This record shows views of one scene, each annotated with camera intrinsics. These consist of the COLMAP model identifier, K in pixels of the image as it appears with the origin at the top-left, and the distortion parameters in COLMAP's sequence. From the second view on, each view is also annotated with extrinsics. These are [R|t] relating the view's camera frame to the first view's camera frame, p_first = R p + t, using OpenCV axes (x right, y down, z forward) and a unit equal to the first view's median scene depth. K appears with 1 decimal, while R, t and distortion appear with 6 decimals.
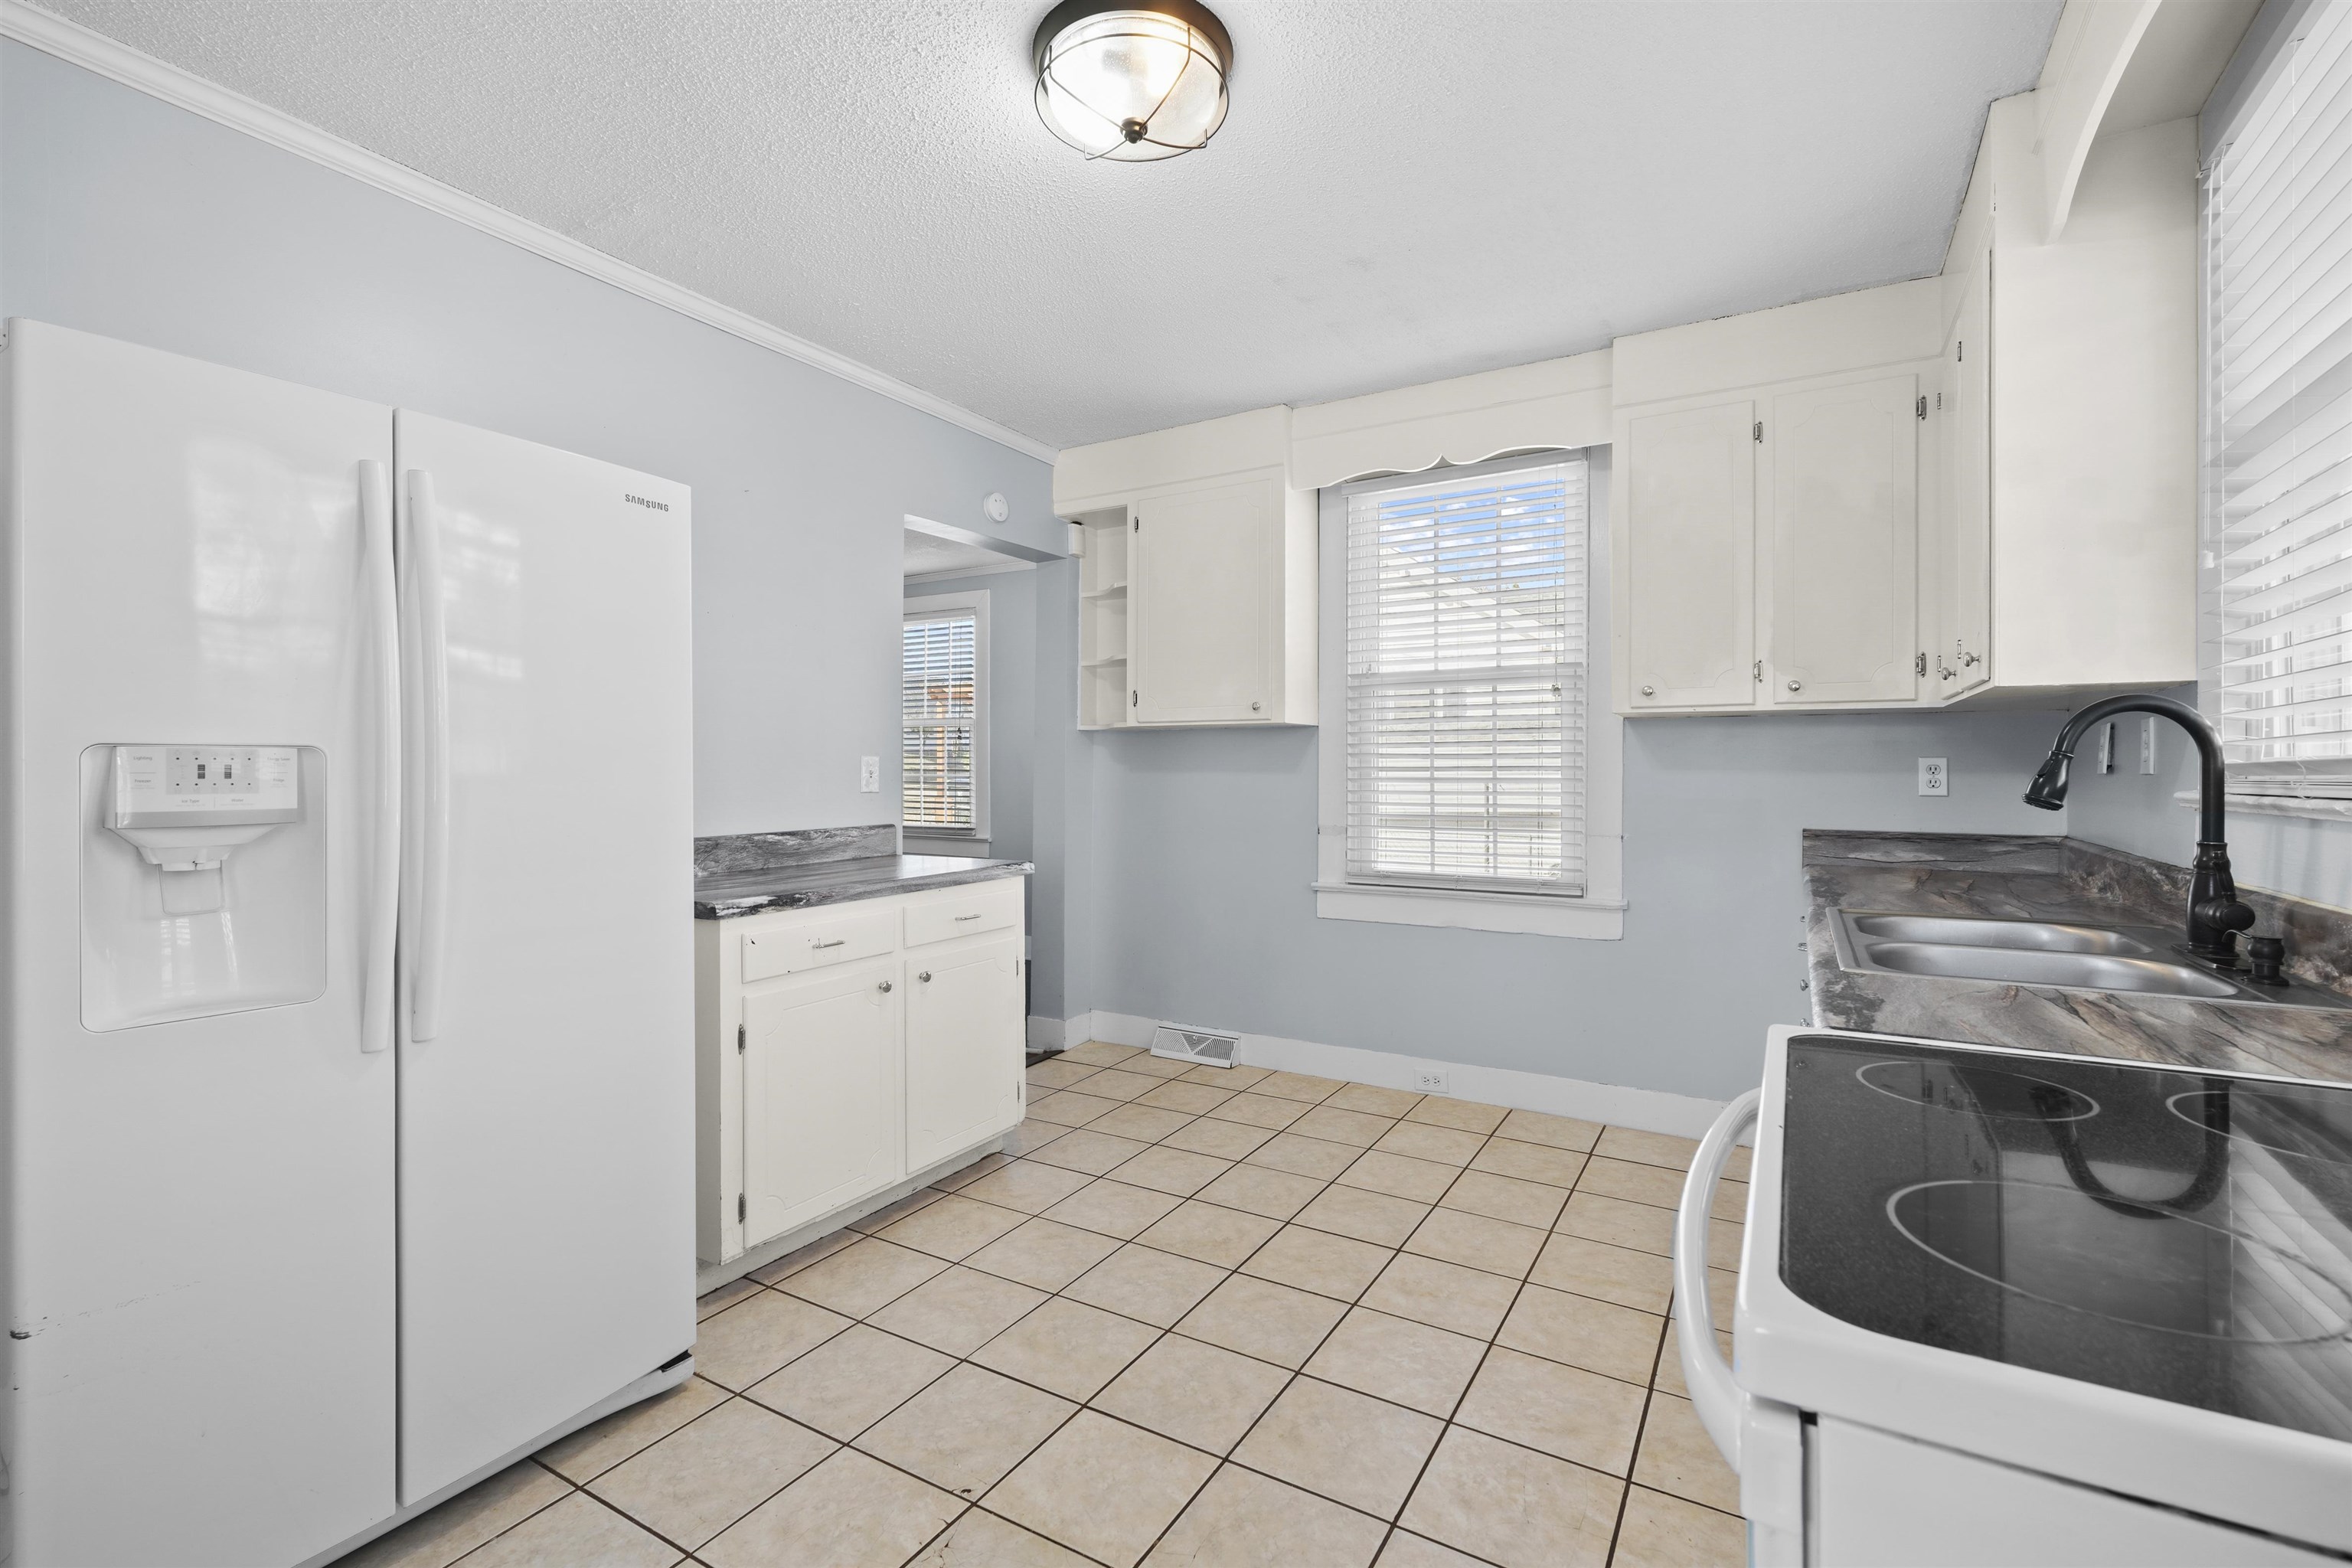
lens RADIAL K [[1037.7, 0, 1178.4], [0, 1037.7, 781.2], [0, 0, 1]] dist [0.005366, 0.000628]
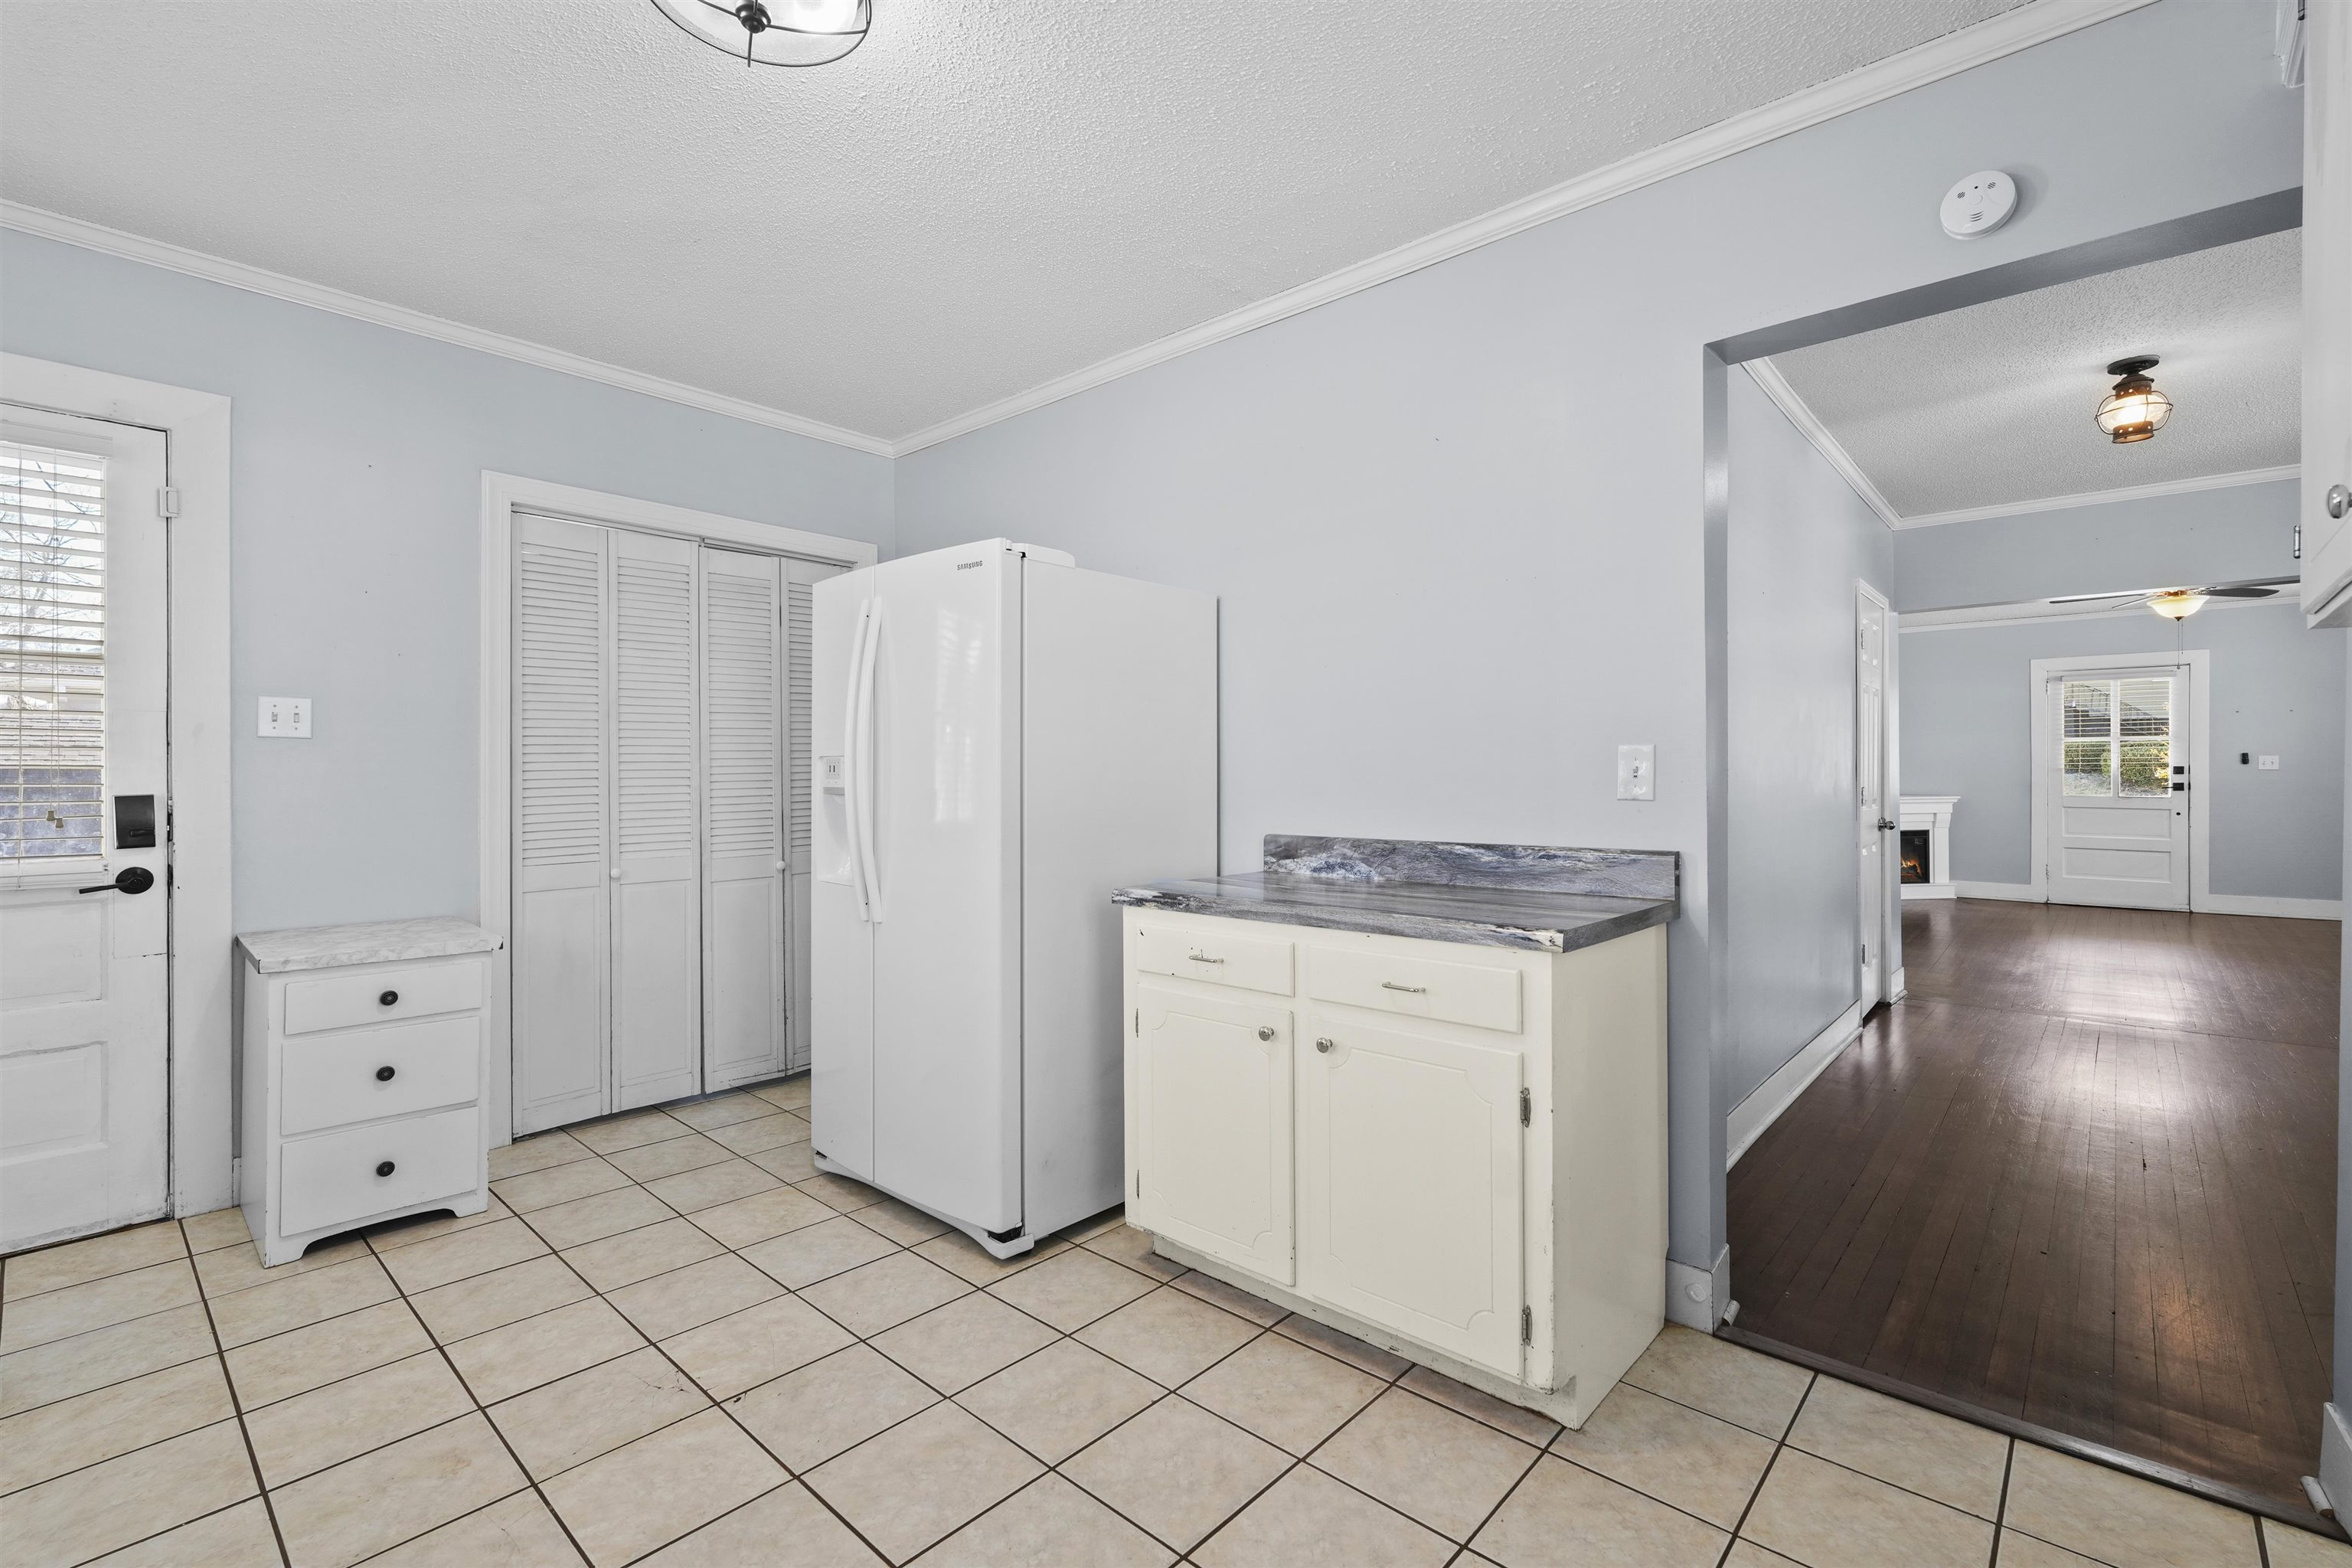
lens RADIAL K [[1037.7, 0, 1184.7], [0, 1037.7, 773.3], [0, 0, 1]] dist [0.005366, 0.000628]
pose [[-0.194211, 0.001874, -0.980958, 0.483909], [-0.008088, 0.999961, 0.003512, -0.007101], [0.980926, 0.008616, -0.194188, 1.003737]]
